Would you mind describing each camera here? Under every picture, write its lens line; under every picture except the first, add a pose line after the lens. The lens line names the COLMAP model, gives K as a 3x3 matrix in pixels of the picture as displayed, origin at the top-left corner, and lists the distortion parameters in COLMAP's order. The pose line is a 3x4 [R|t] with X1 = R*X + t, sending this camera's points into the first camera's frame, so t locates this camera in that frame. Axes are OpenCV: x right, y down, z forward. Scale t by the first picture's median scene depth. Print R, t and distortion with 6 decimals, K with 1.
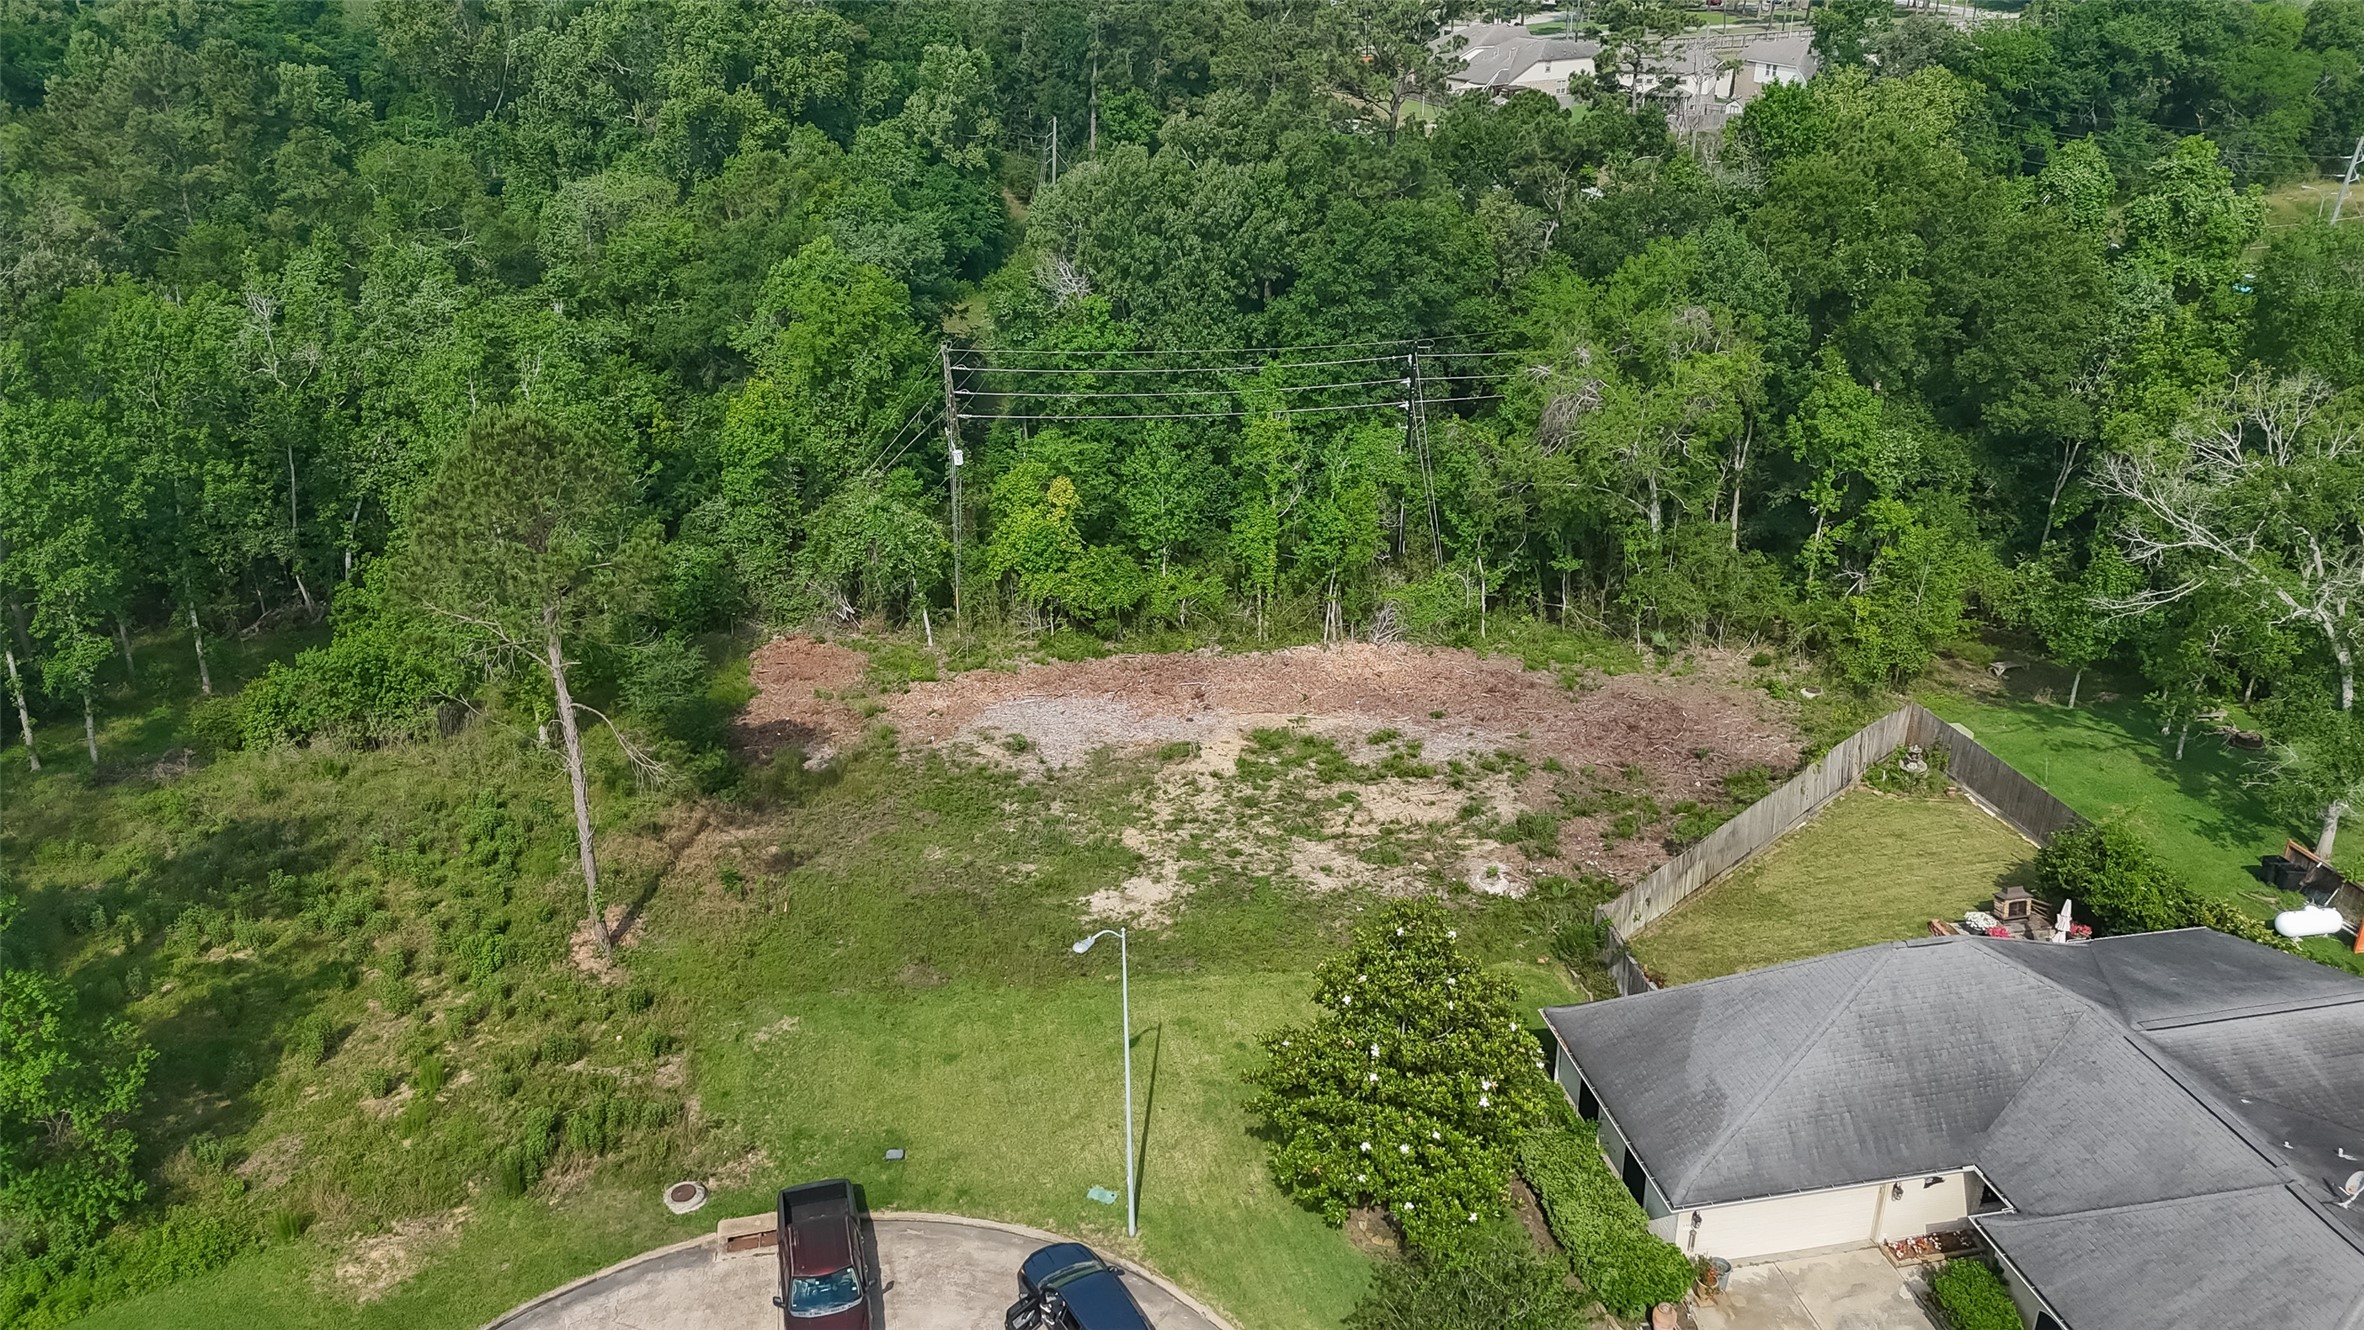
lens RADIAL K [[1729.1, 0, 1175.5], [0, 1729.1, 675.6], [0, 0, 1]] dist [0.082487, -0.073399]
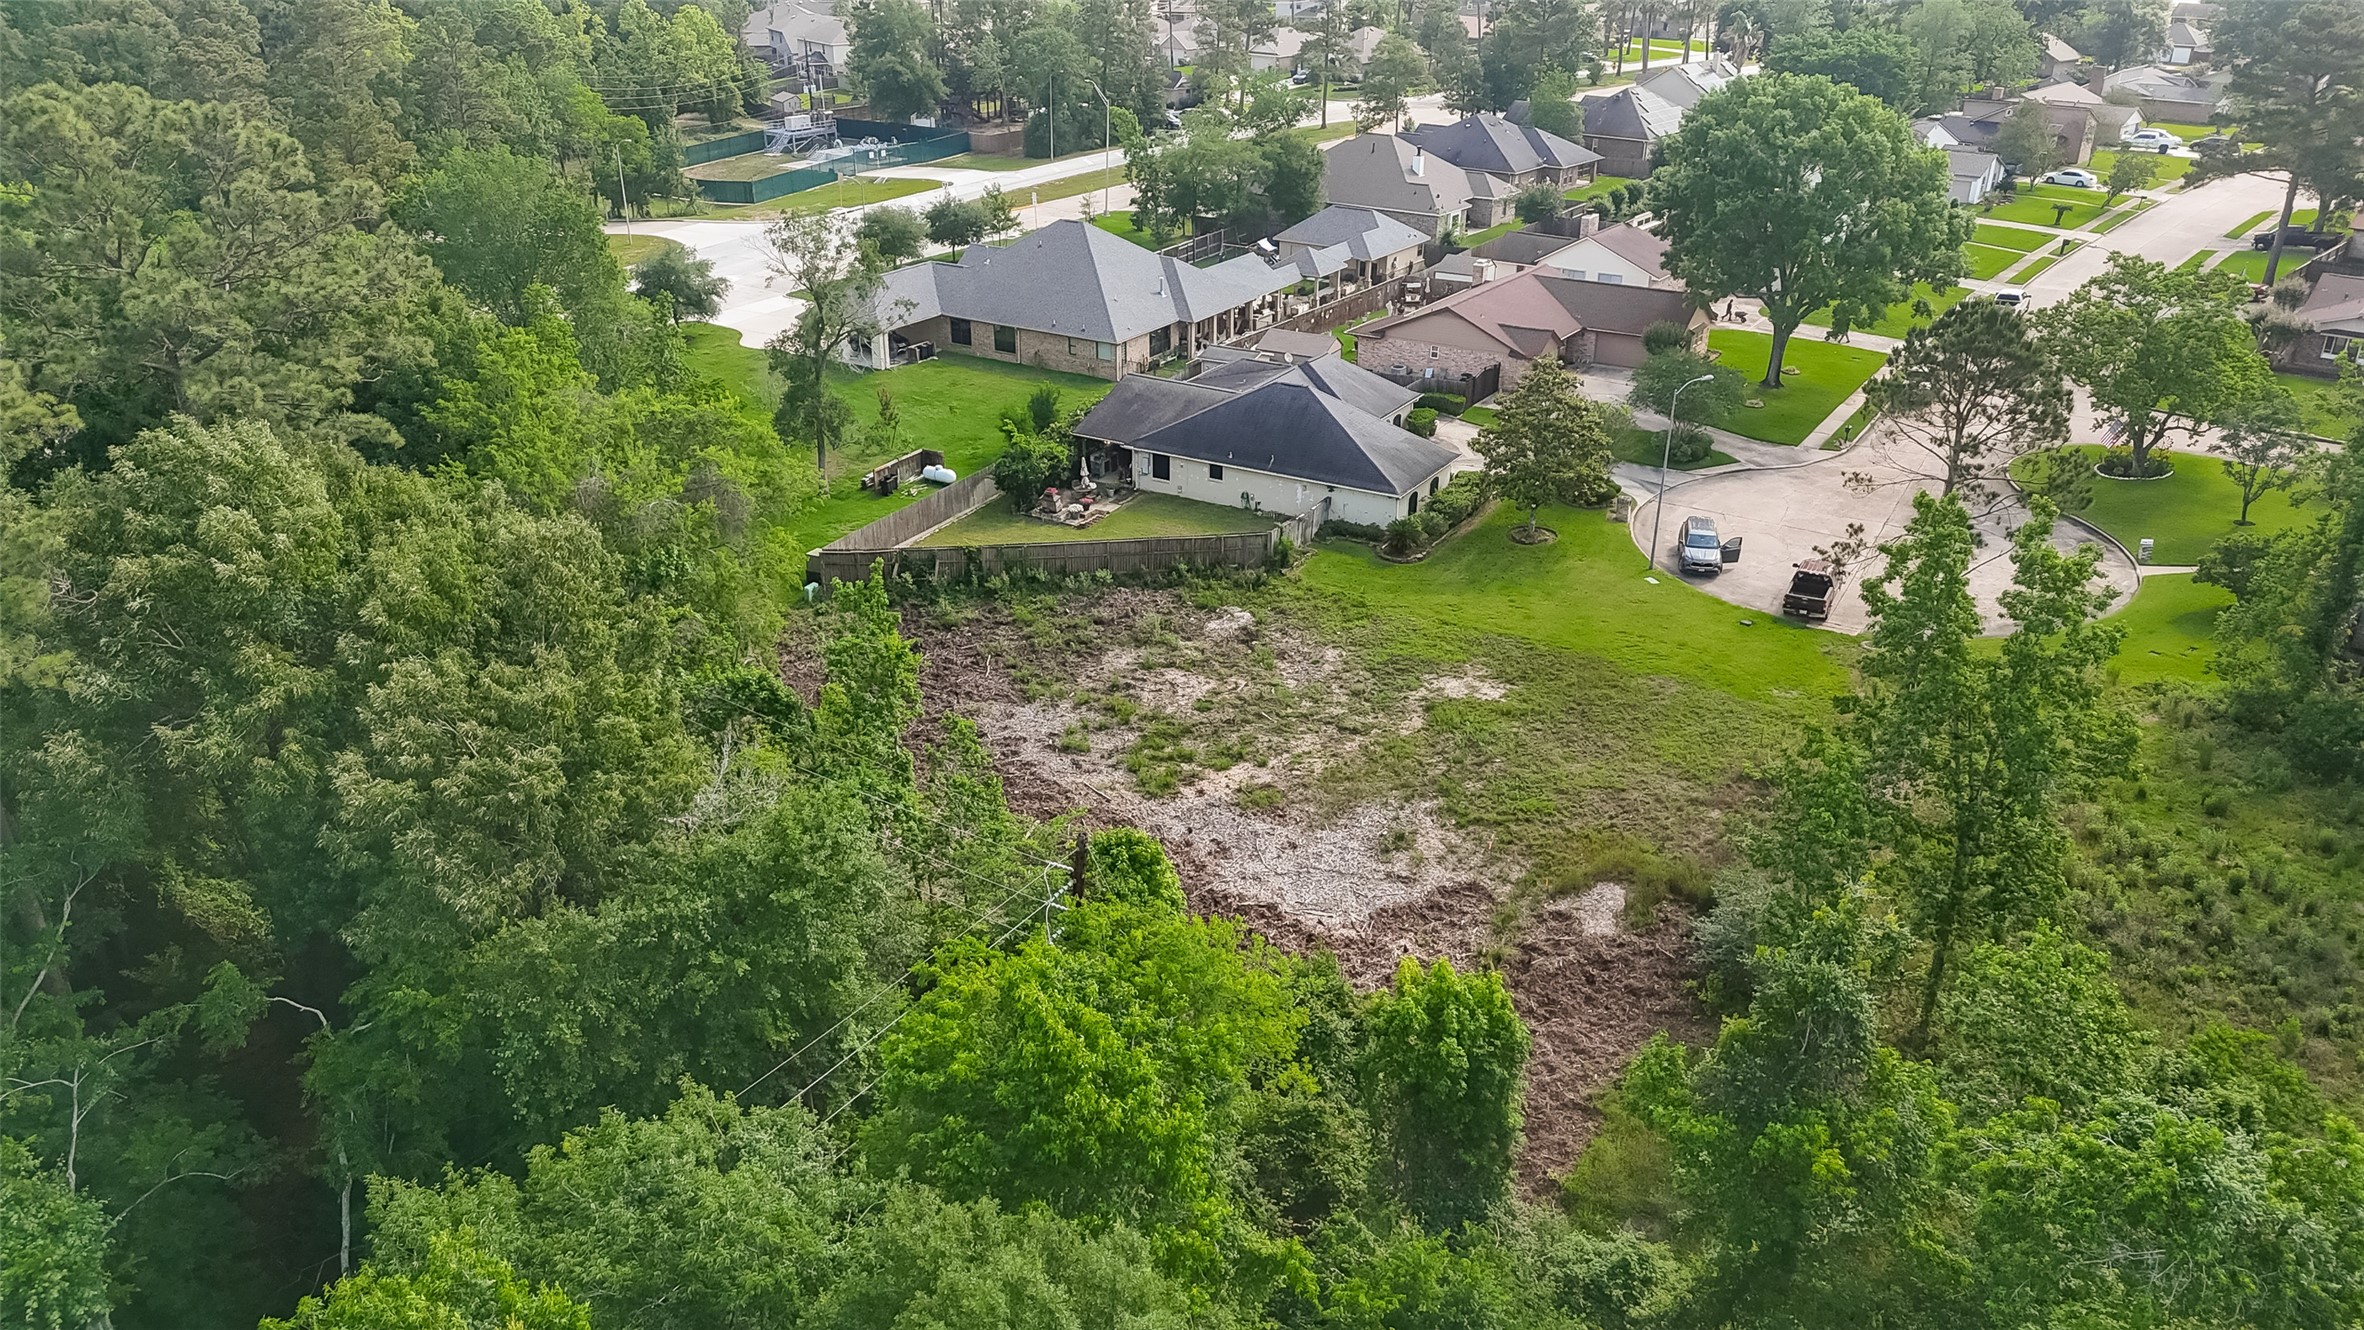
lens RADIAL K [[1729.1, 0, 1173.0], [0, 1729.1, 675.7], [0, 0, 1]] dist [0.082487, -0.073399]
pose [[-0.742006, -0.277177, 0.610409, -0.485332], [0.288655, 0.689704, 0.664069, -0.597254], [-0.605066, 0.668941, -0.431756, 1.275073]]
